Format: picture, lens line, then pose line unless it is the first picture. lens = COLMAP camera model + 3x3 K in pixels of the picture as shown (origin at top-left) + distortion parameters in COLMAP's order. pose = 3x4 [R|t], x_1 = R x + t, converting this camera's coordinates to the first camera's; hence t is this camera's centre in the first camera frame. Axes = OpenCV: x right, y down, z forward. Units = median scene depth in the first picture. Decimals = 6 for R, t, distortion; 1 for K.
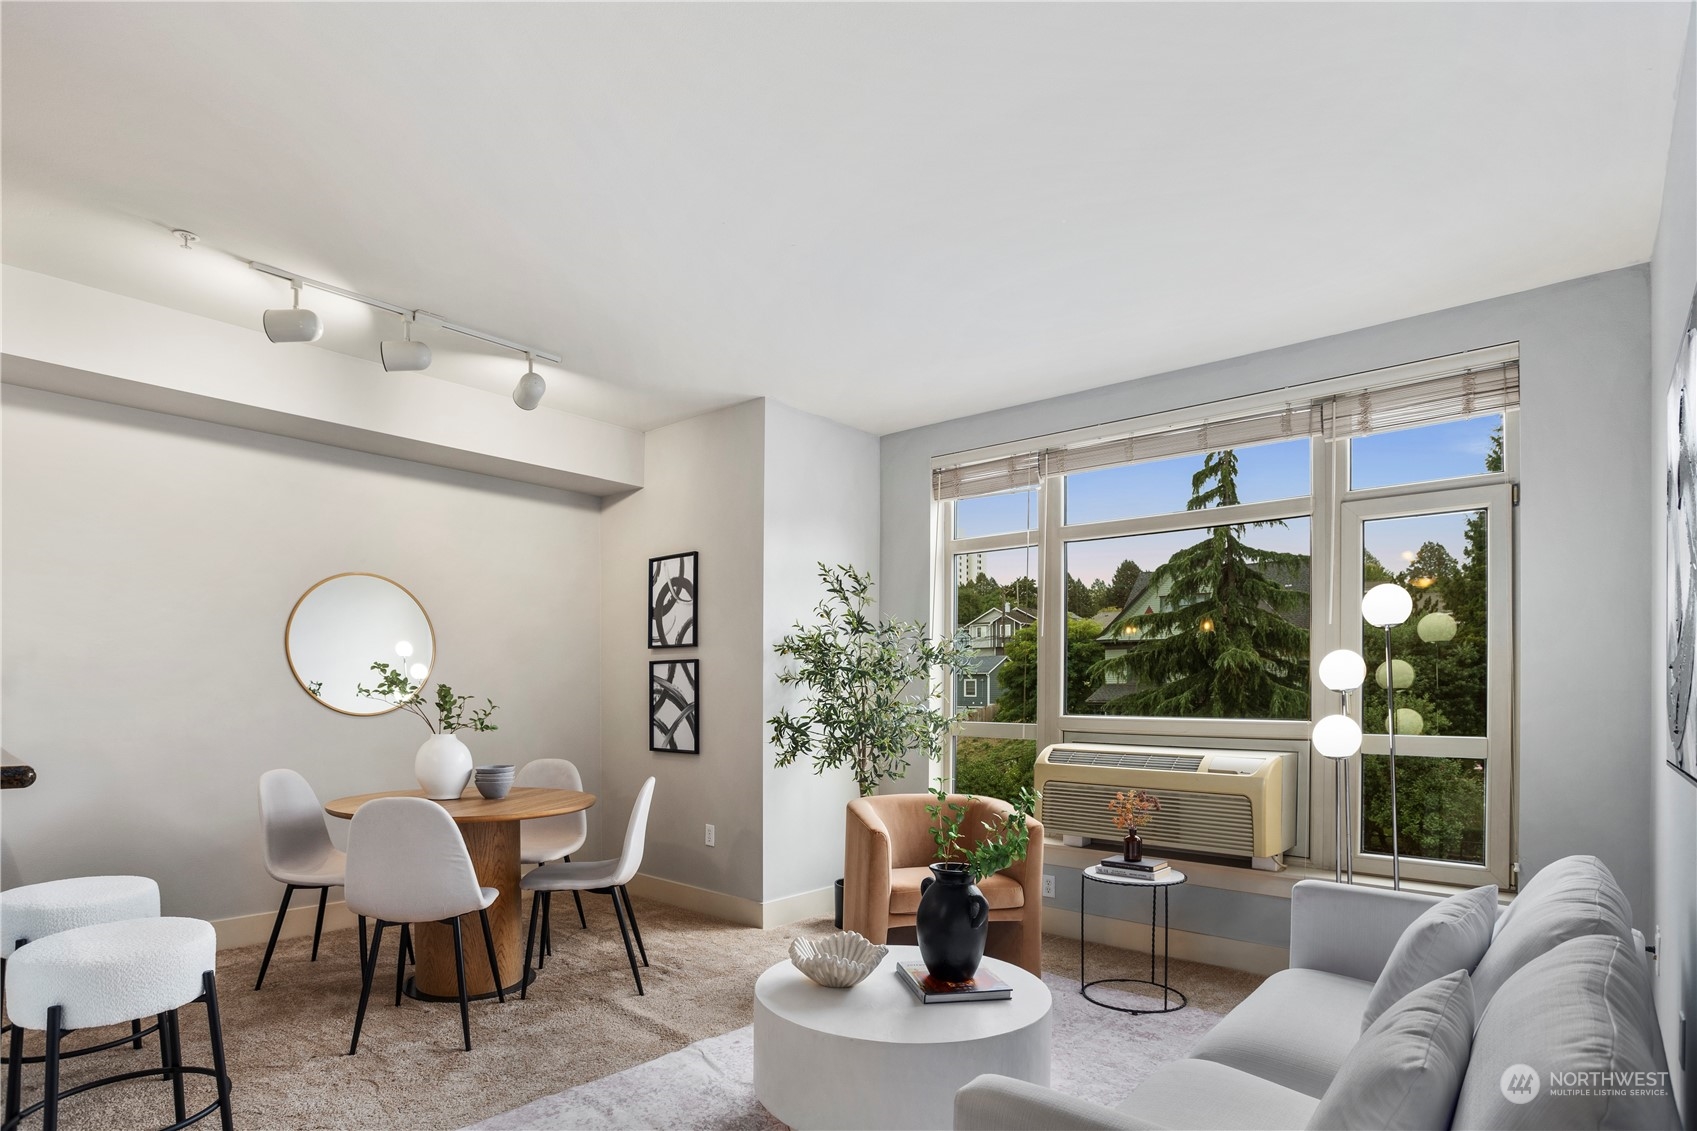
lens RADIAL K [[872.0, 0, 856.4], [0, 872.0, 596.9], [0, 0, 1]] dist [-0.066658, 0.025096]
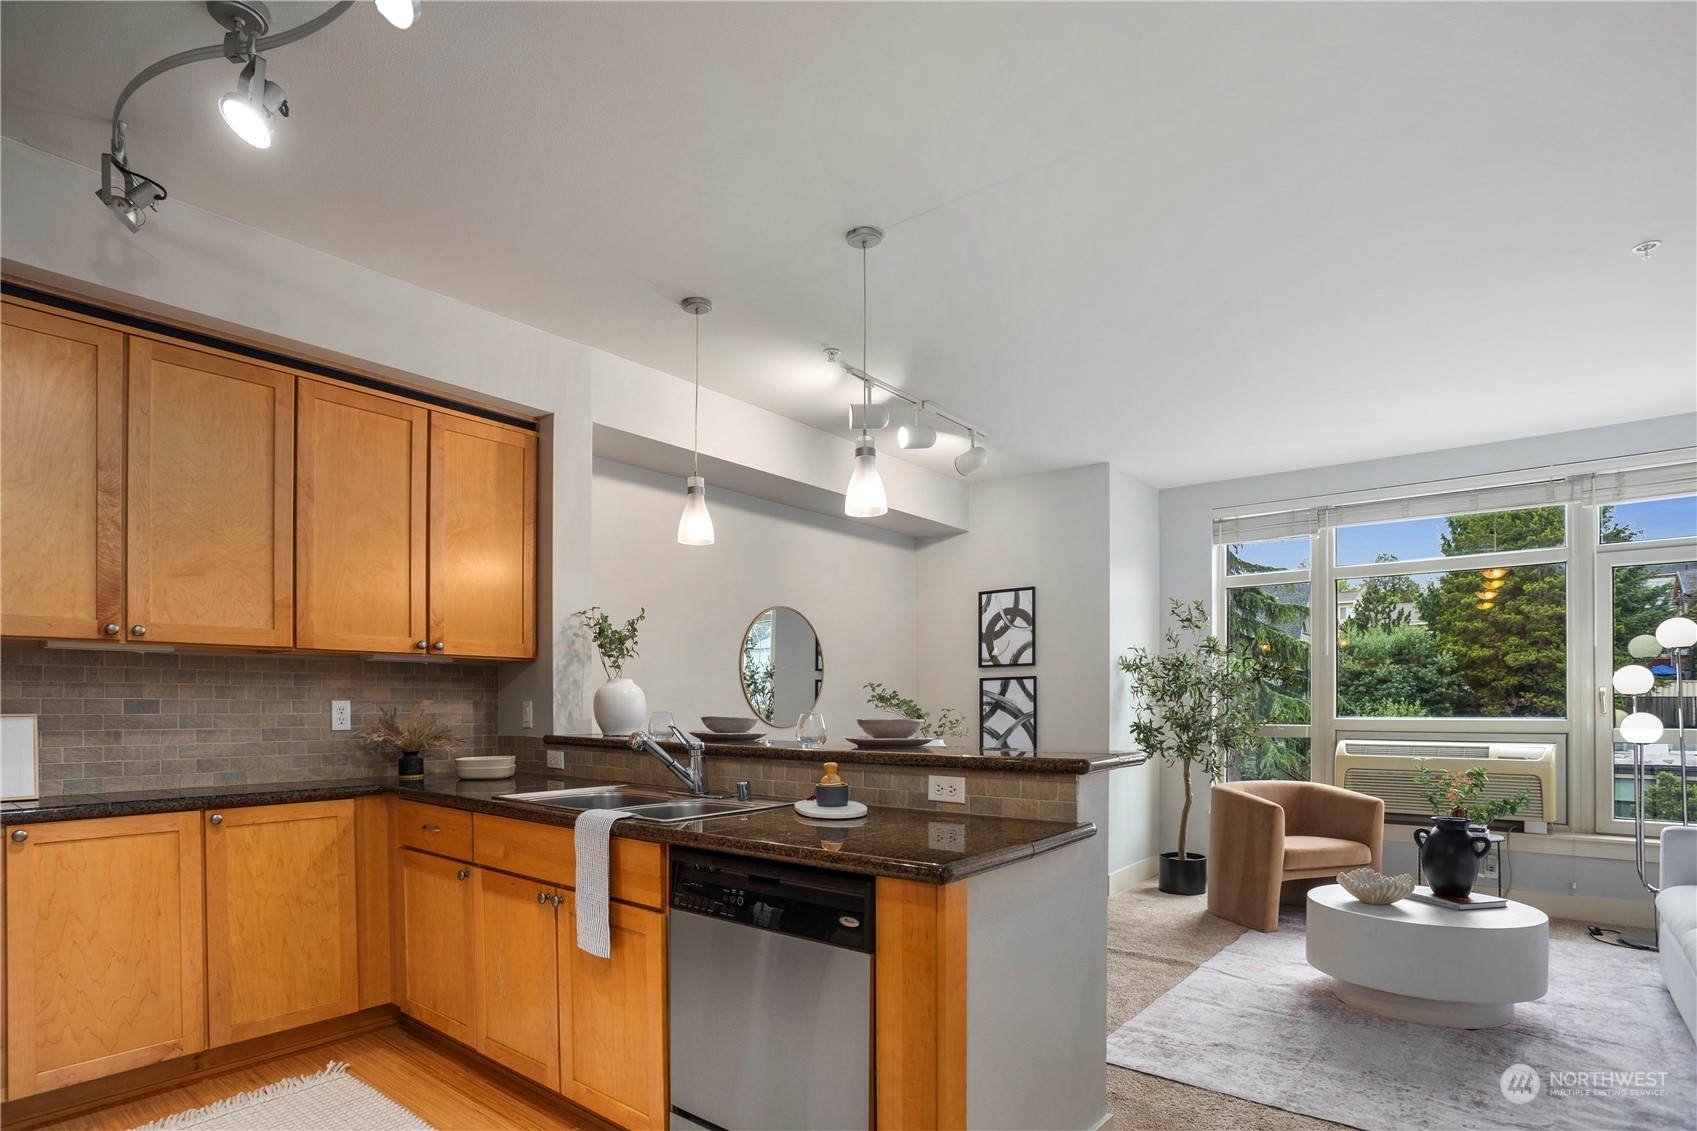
lens RADIAL K [[872.0, 0, 853.9], [0, 872.0, 603.3], [0, 0, 1]] dist [-0.066658, 0.025096]
pose [[0.999063, -0.003394, 0.043157, -0.471036], [0.003658, 0.999975, -0.006031, -0.022228], [-0.043136, 0.006183, 0.999050, -0.186835]]
